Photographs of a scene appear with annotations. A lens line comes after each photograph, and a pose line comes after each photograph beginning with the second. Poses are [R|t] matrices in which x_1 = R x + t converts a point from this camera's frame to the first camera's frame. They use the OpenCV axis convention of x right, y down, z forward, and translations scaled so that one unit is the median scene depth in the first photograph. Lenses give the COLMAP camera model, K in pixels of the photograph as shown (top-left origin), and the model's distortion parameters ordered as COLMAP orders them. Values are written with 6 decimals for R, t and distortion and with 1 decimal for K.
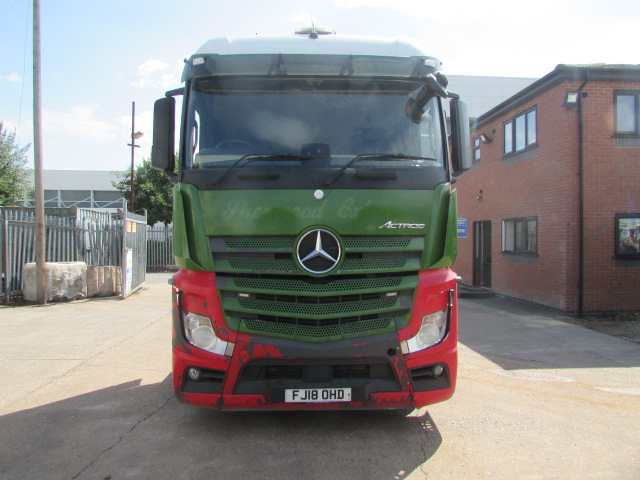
lens RADIAL K [[473.2, 0, 305.4], [0, 473.2, 237.8], [0, 0, 1]] dist [-0.042912, 0.031414]
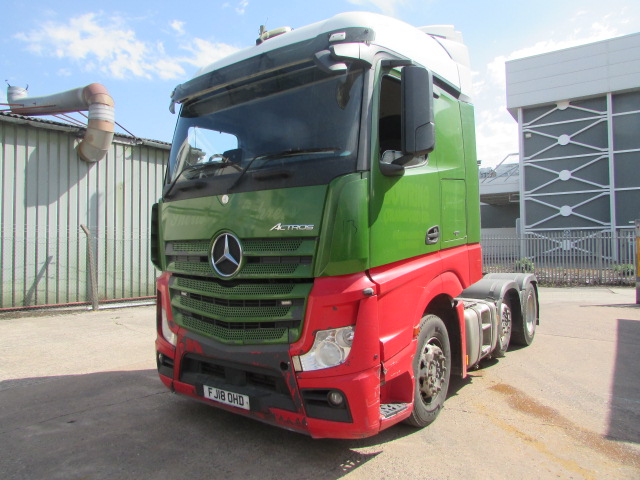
lens RADIAL K [[473.2, 0, 305.4], [0, 473.2, 237.8], [0, 0, 1]] dist [-0.042912, 0.031414]
pose [[0.771828, -0.015248, -0.635648, 0.805303], [0.000380, 0.999723, -0.023521, 0.015427], [0.635831, 0.017912, 0.771620, 0.319552]]
